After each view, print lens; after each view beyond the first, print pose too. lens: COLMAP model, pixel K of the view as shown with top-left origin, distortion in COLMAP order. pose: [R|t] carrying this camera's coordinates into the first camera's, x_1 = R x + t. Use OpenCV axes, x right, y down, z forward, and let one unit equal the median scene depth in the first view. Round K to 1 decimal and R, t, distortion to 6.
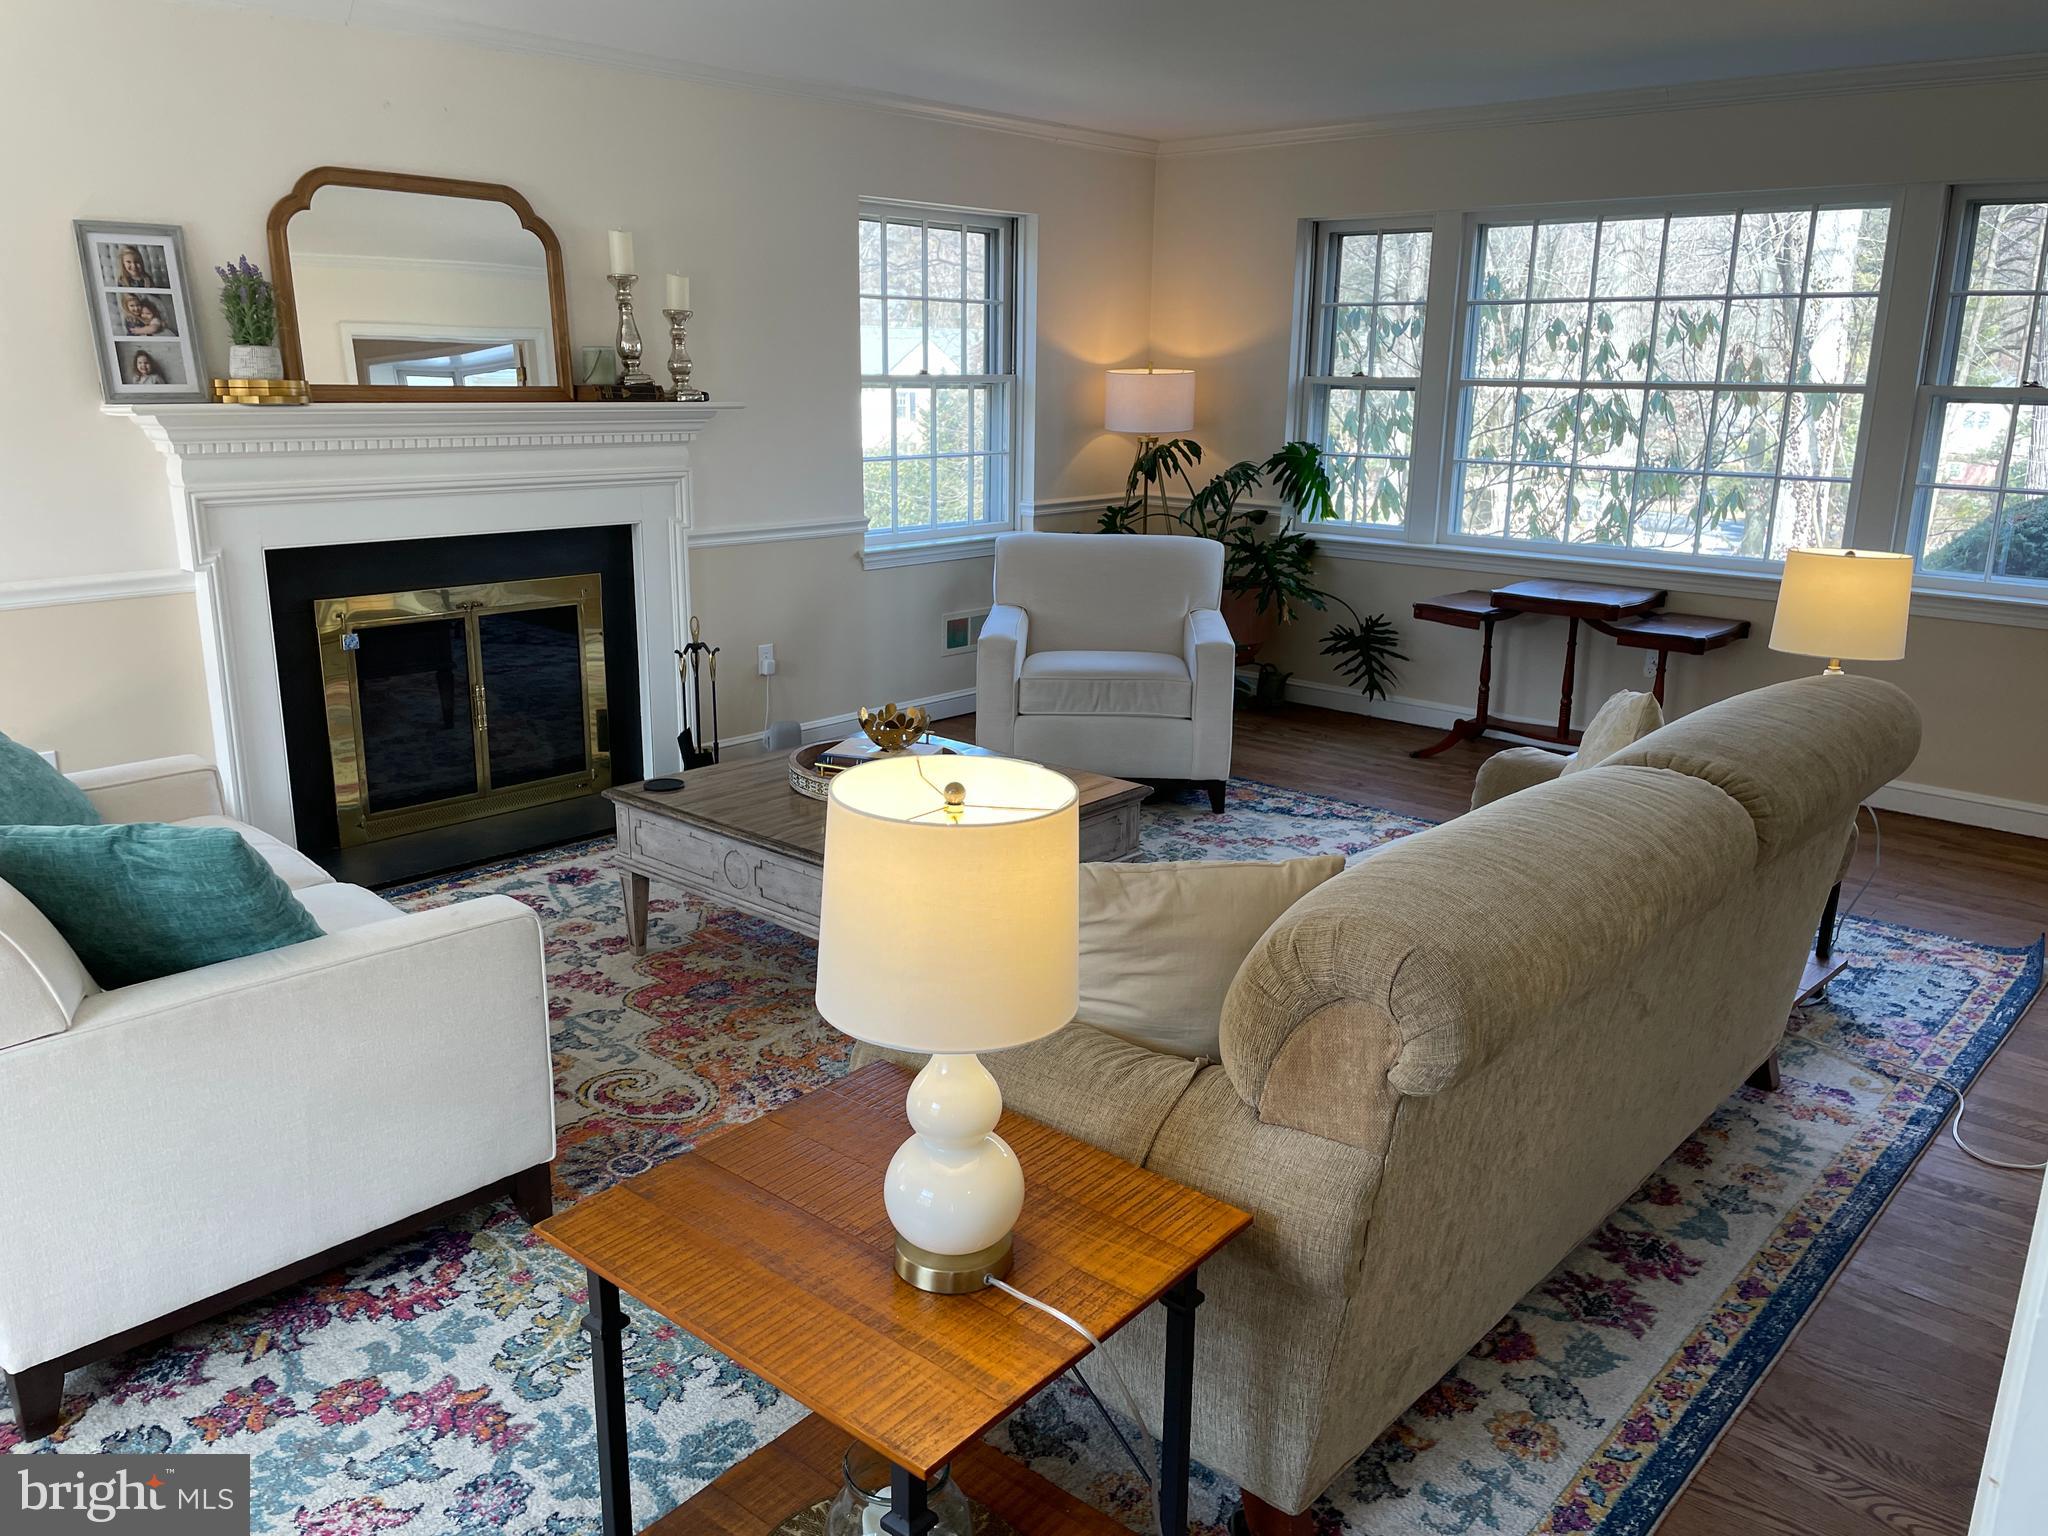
lens RADIAL K [[1560.7, 0, 1030.4], [0, 1560.7, 751.7], [0, 0, 1]] dist [0.117927, -0.166051]
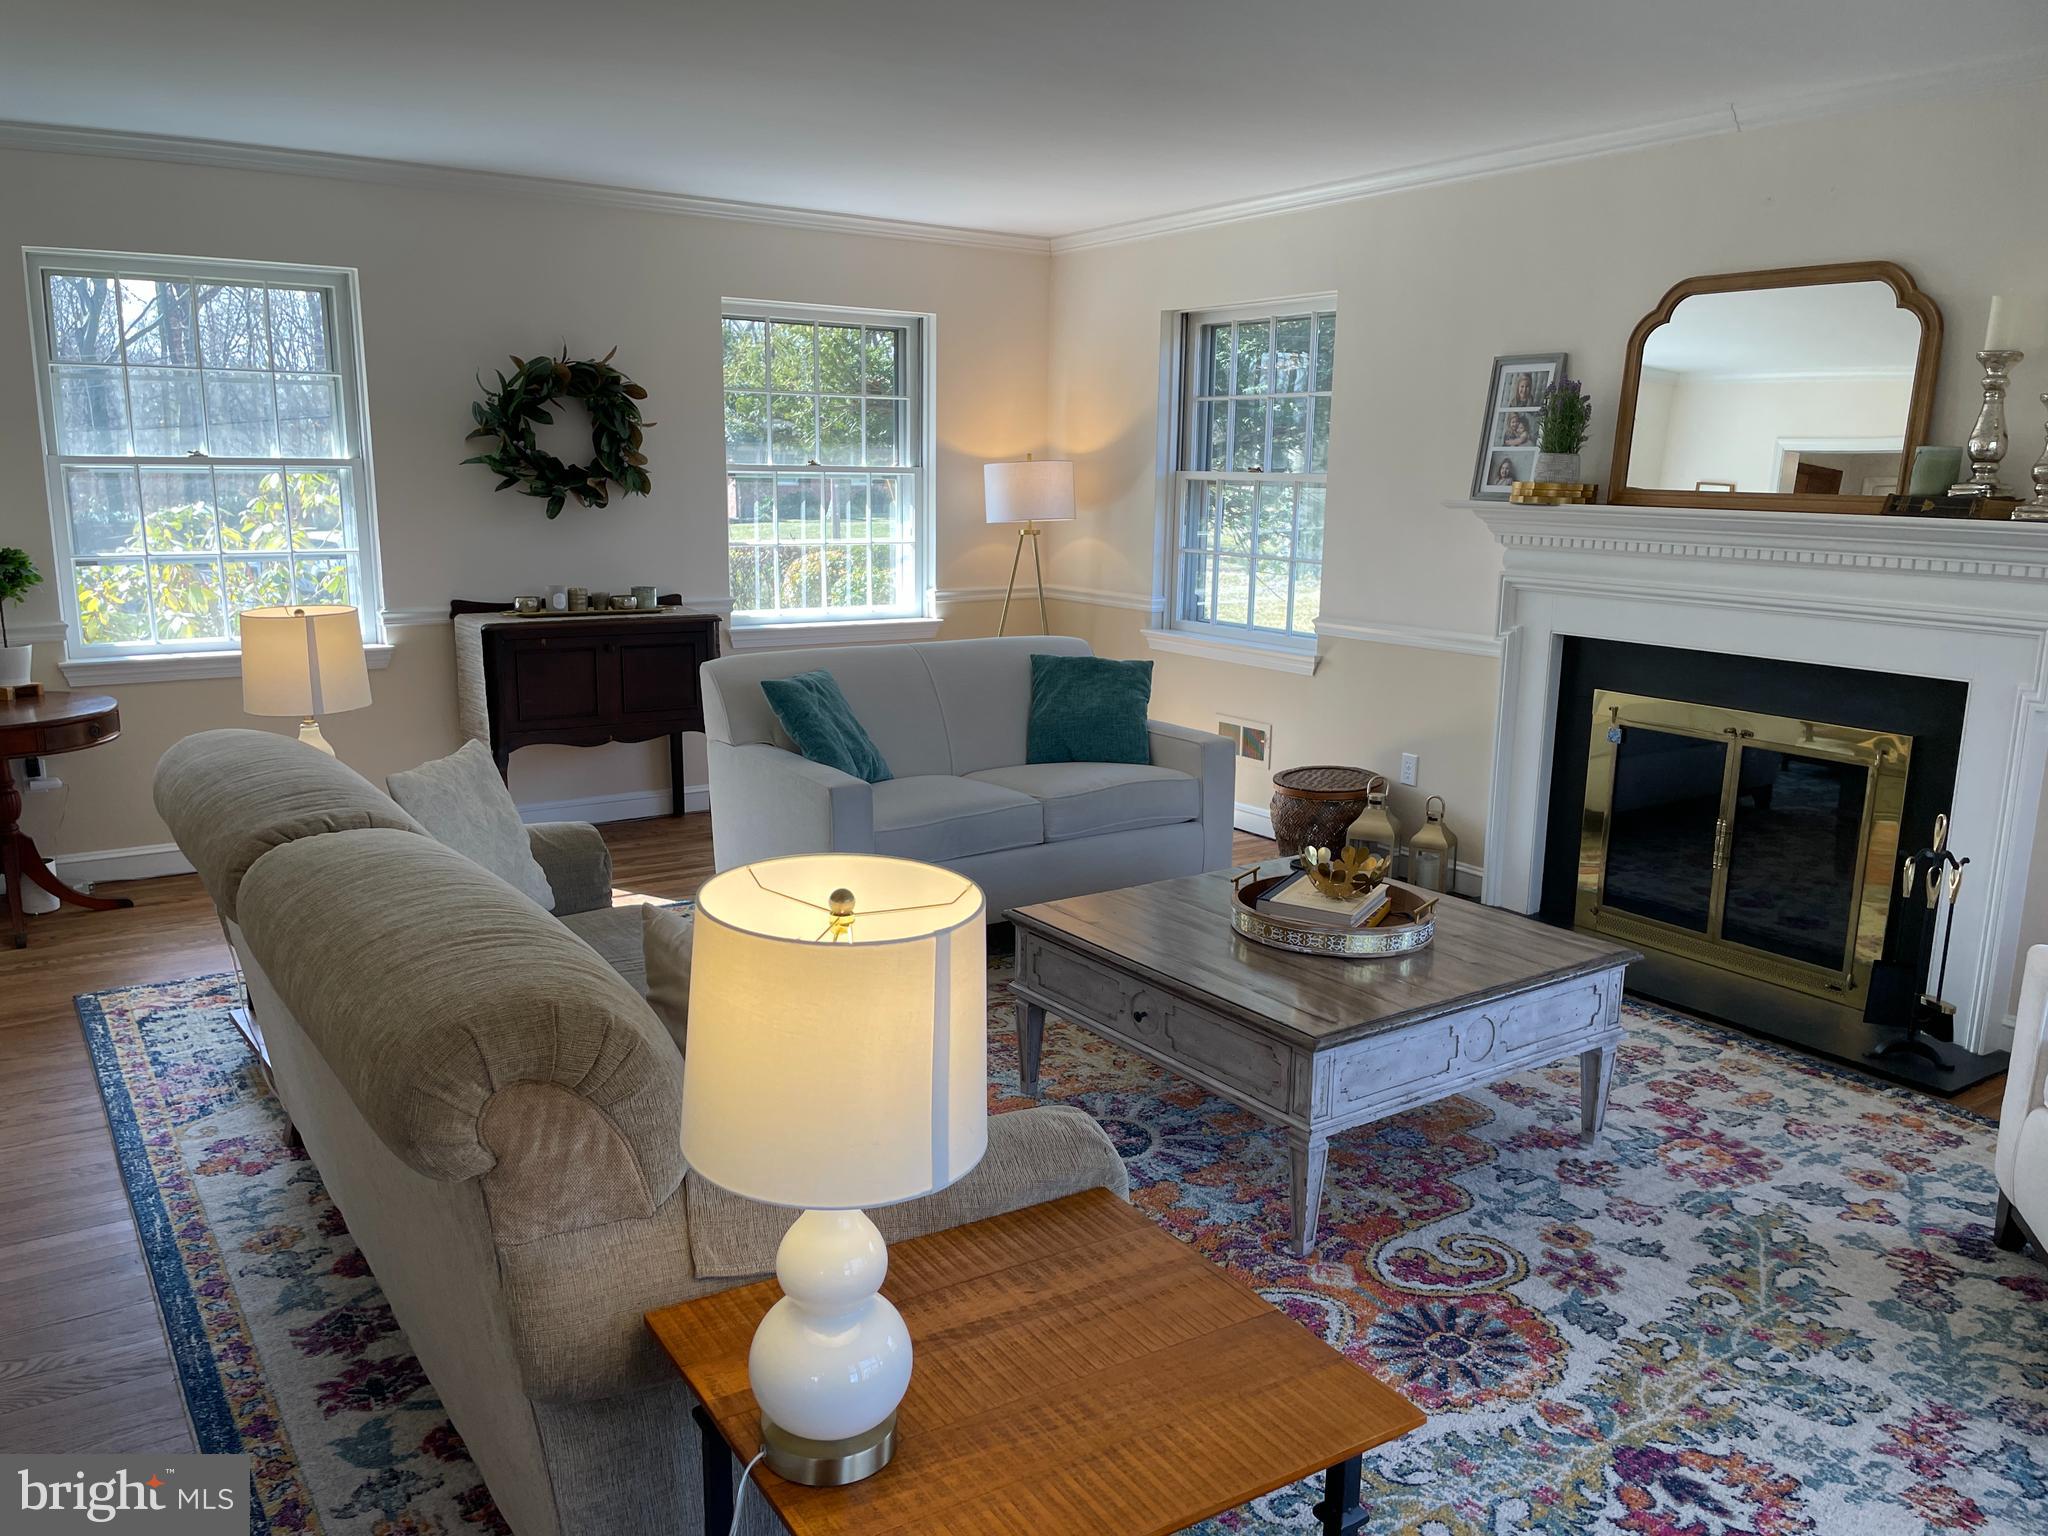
lens RADIAL K [[1552.0, 0, 1015.0], [0, 1552.0, 795.3], [0, 0, 1]] dist [0.099029, -0.133588]
pose [[-0.251162, 0.189275, -0.949259, 0.608994], [-0.250369, 0.934617, 0.252600, -0.181604], [0.935004, 0.301109, -0.187352, 0.785326]]
